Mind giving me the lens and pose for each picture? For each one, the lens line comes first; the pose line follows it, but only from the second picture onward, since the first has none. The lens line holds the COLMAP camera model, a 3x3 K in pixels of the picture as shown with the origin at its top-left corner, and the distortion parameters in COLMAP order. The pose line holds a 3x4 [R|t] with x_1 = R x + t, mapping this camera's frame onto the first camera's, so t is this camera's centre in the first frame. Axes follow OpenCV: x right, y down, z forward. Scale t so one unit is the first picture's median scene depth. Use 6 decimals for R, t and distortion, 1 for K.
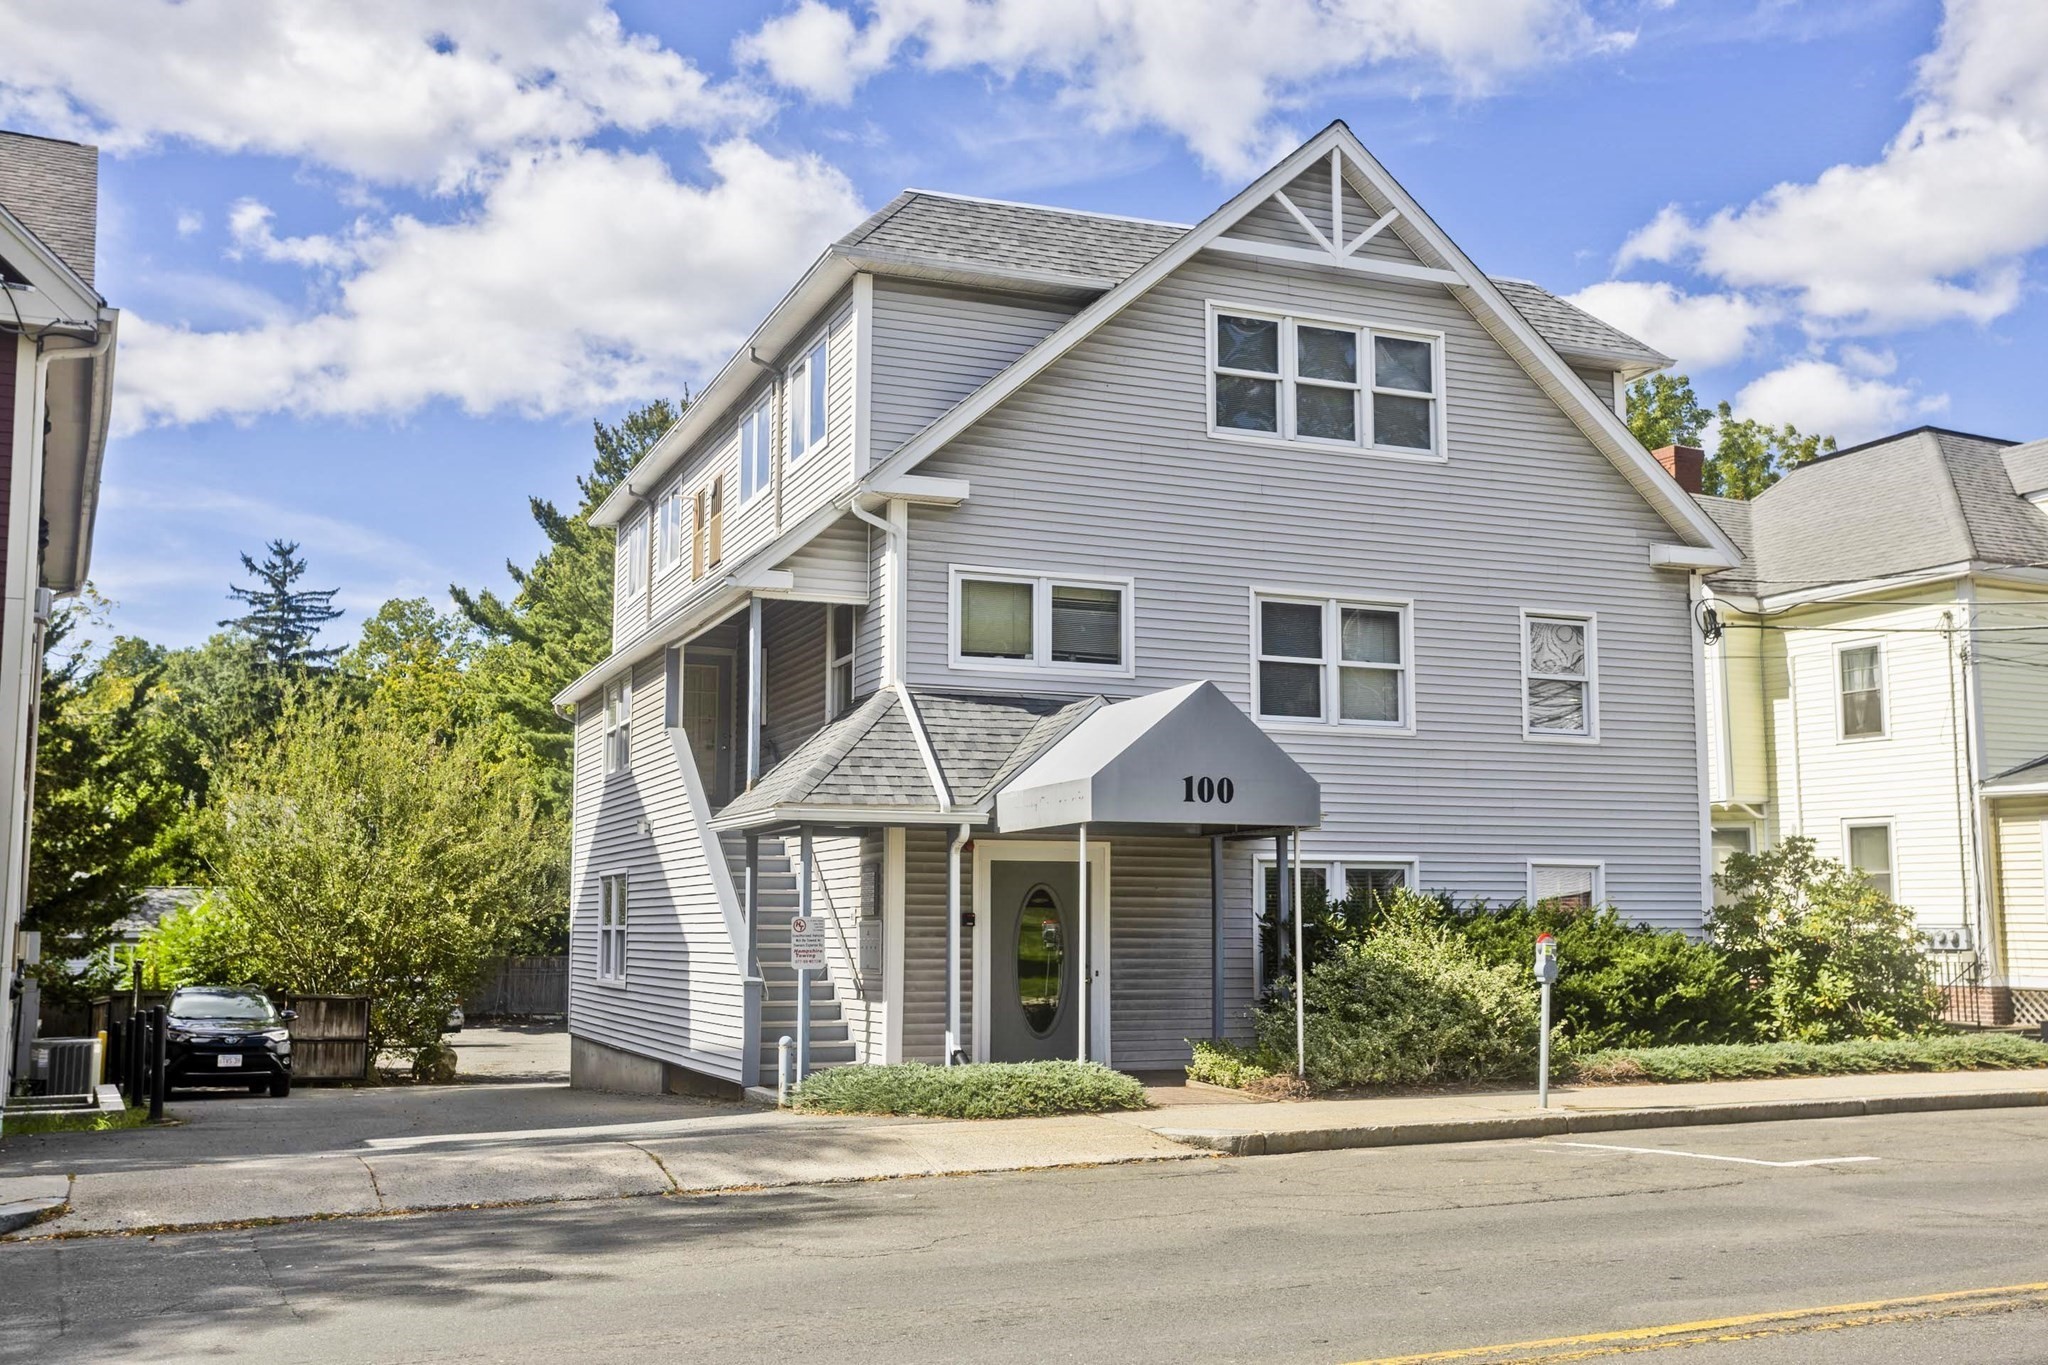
lens RADIAL K [[2004.4, 0, 1035.2], [0, 2004.4, 686.6], [0, 0, 1]] dist [0.017954, 0.000000]
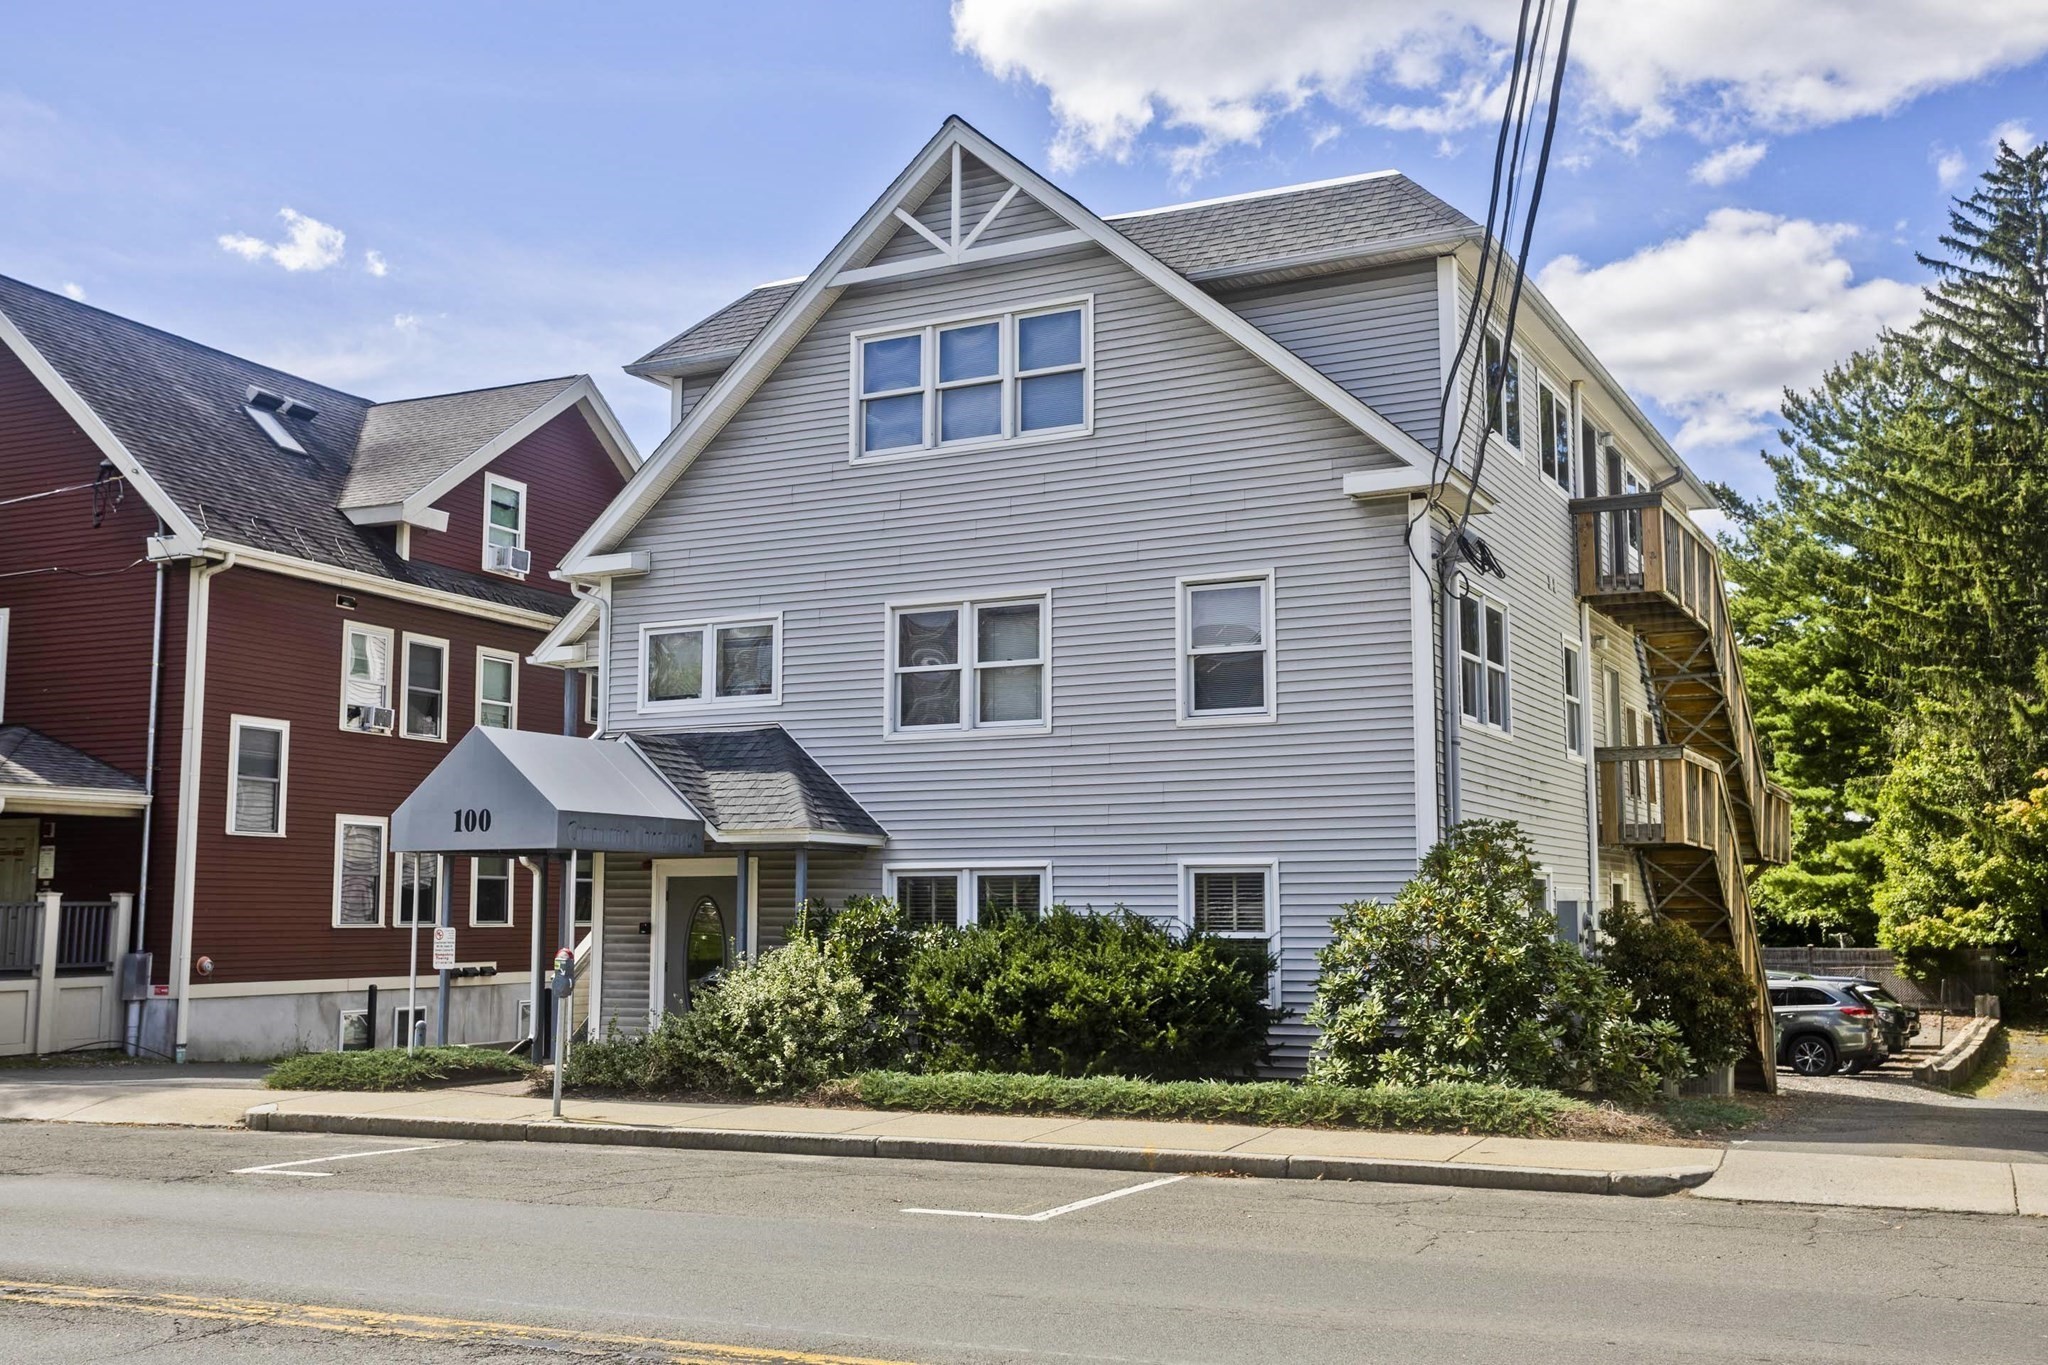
lens RADIAL K [[1956.5, 0, 1017.2], [0, 1956.5, 674.0], [0, 0, 1]] dist [0.017794, 0.000000]
pose [[0.635338, -0.096227, -0.766216, 0.905098], [0.095773, 0.994364, -0.045466, 0.038022], [0.766272, -0.044496, 0.640973, 0.405865]]
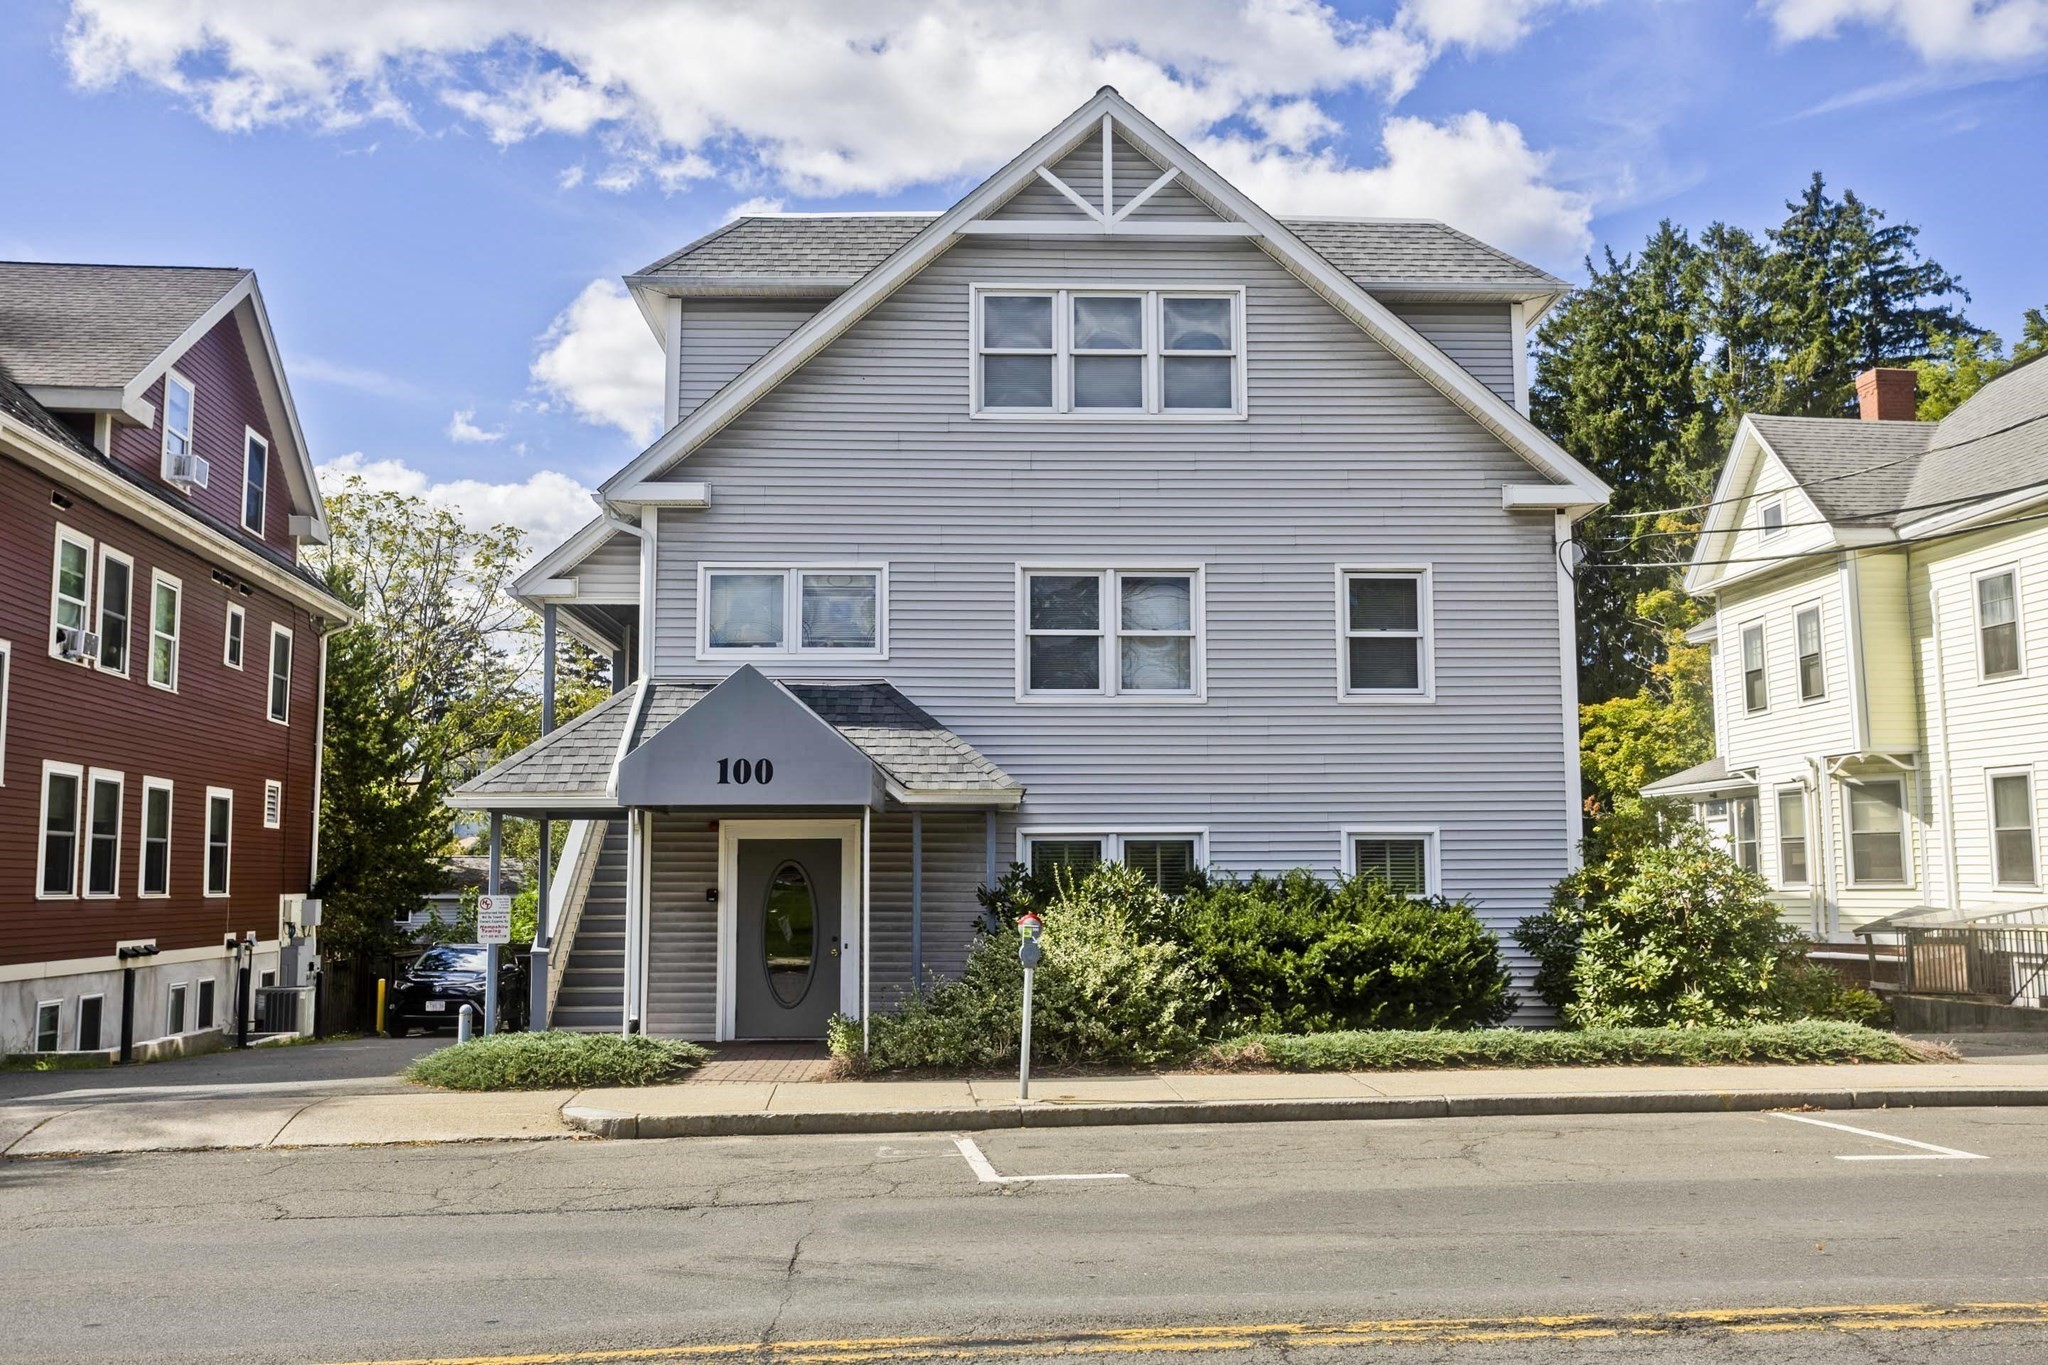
lens RADIAL K [[1769.7, 0, 1020.5], [0, 1769.7, 679.0], [0, 0, 1]] dist [0.001528, 0.024200]
pose [[0.935474, -0.045910, -0.350401, 0.414916], [0.048200, 0.998835, -0.002186, 0.010526], [0.350093, -0.014845, 0.936597, 0.165606]]
